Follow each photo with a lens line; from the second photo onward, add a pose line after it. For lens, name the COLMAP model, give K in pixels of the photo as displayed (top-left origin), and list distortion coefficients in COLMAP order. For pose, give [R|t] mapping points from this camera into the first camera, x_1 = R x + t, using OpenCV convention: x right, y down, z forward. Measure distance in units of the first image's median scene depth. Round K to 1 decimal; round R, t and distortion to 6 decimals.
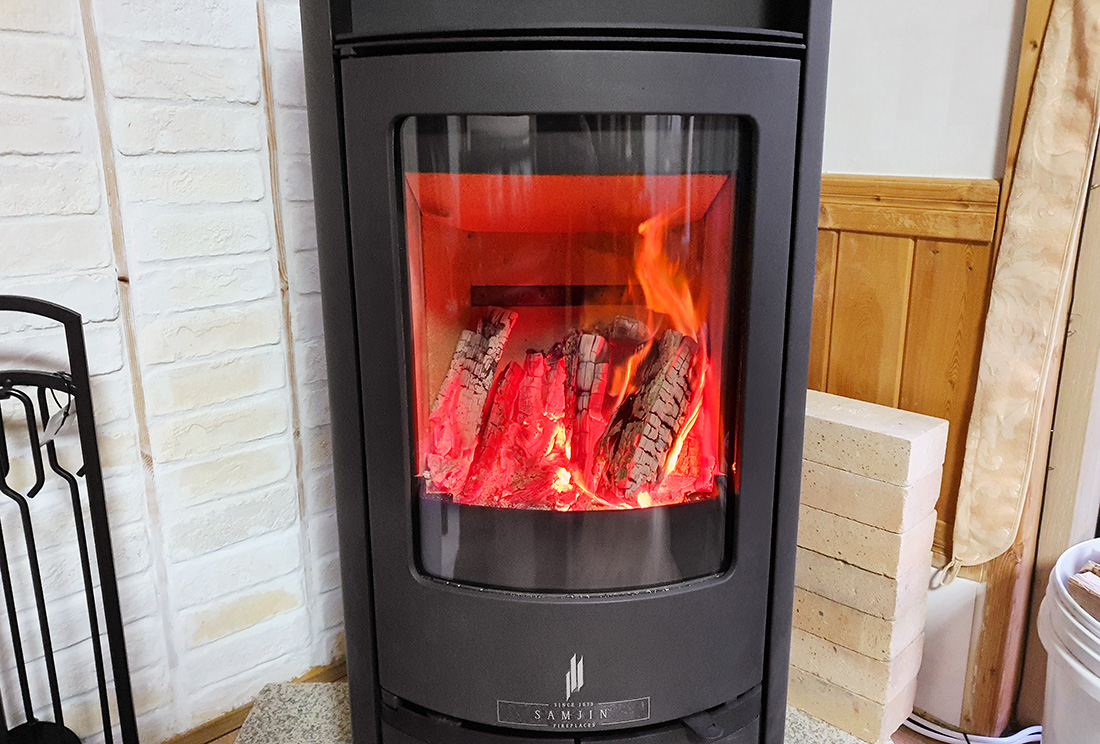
lens RADIAL K [[878.2, 0, 538.2], [0, 878.2, 406.9], [0, 0, 1]] dist [0.011900, 0.015549]
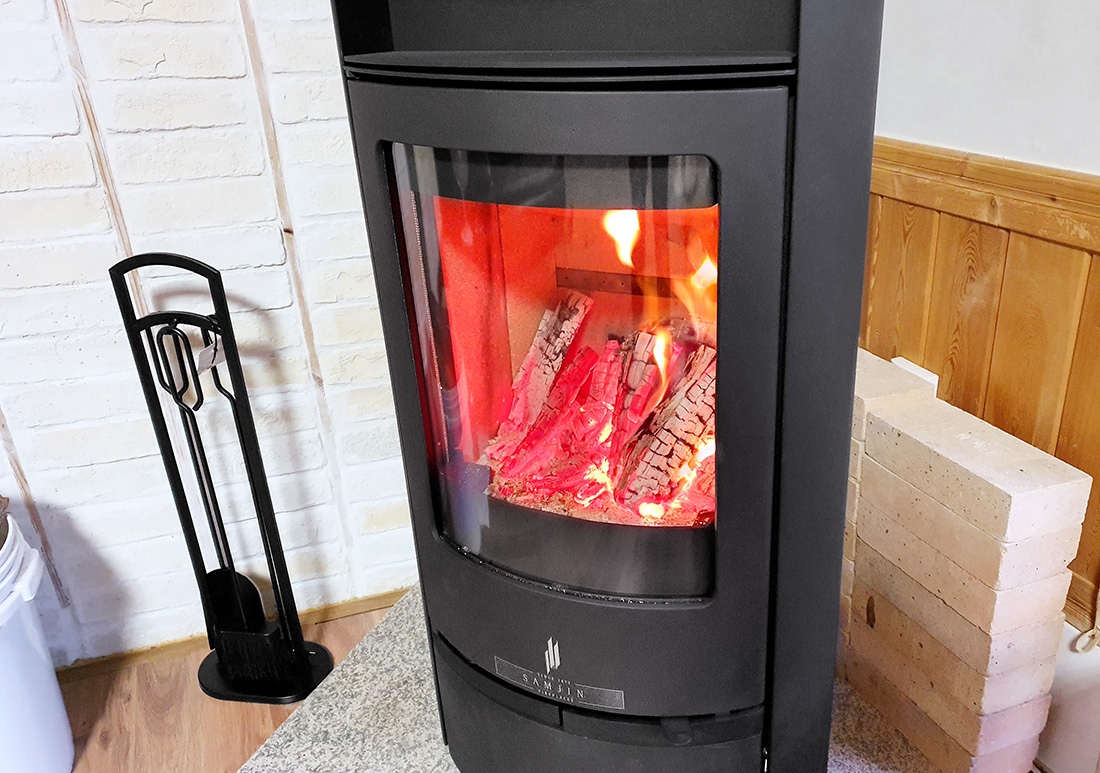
lens RADIAL K [[894.8, 0, 576.5], [0, 894.8, 448.1], [0, 0, 1]] dist [0.020668, -0.031692]
pose [[0.908395, 0.179918, -0.377423, 0.391171], [-0.105122, 0.971964, 0.210324, -0.161025], [0.404683, -0.151382, 0.901840, 0.040767]]
